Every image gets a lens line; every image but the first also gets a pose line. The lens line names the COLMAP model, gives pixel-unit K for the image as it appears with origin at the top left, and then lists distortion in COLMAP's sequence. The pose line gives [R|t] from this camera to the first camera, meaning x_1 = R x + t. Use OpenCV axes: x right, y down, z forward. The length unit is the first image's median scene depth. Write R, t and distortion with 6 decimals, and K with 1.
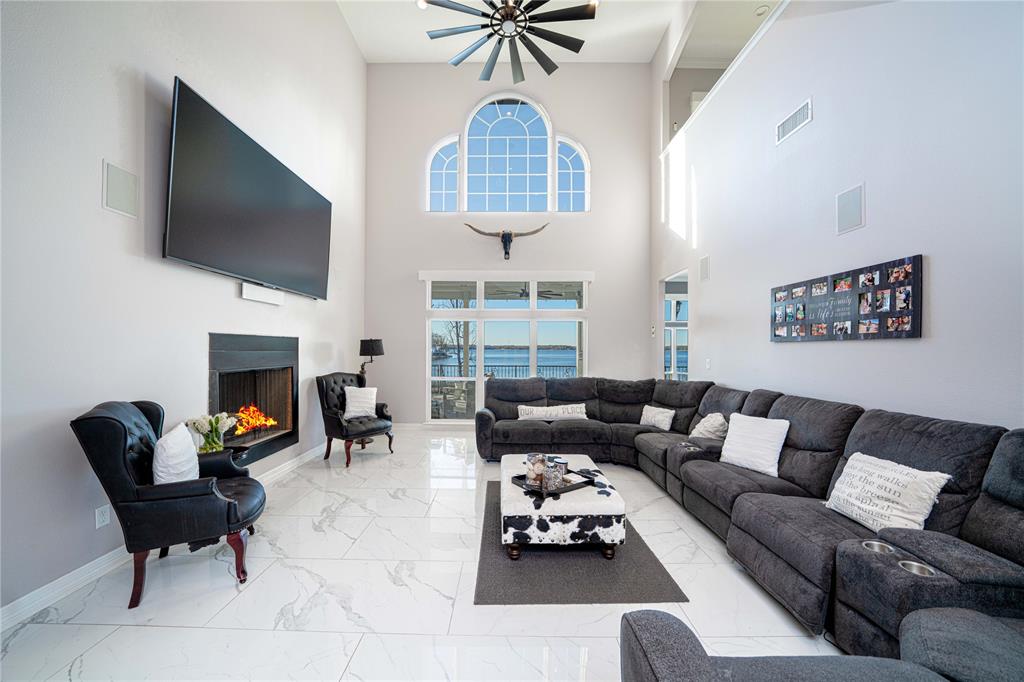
lens RADIAL K [[355.8, 0, 509.7], [0, 355.8, 346.4], [0, 0, 1]] dist [-0.000434, 0.000002]
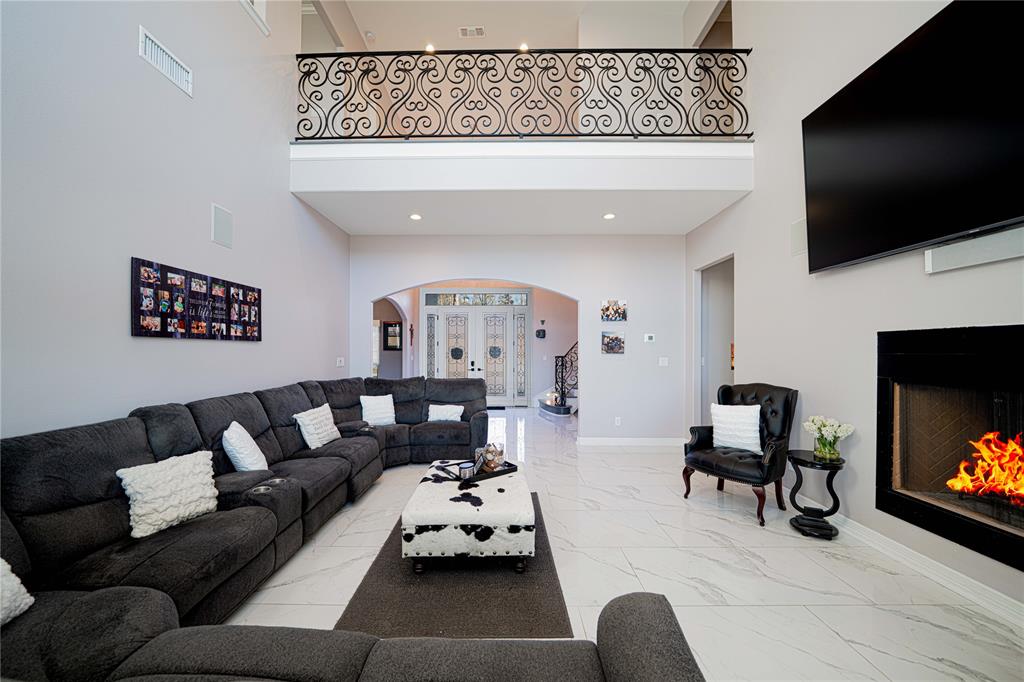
lens RADIAL K [[370.6, 0, 510.2], [0, 370.6, 347.3], [0, 0, 1]] dist [-0.000275, -0.000008]
pose [[-0.999982, -0.005116, -0.003244, 0.031645], [-0.005052, 0.999798, -0.019463, 0.023399], [0.003343, -0.019446, -0.999805, 2.145995]]
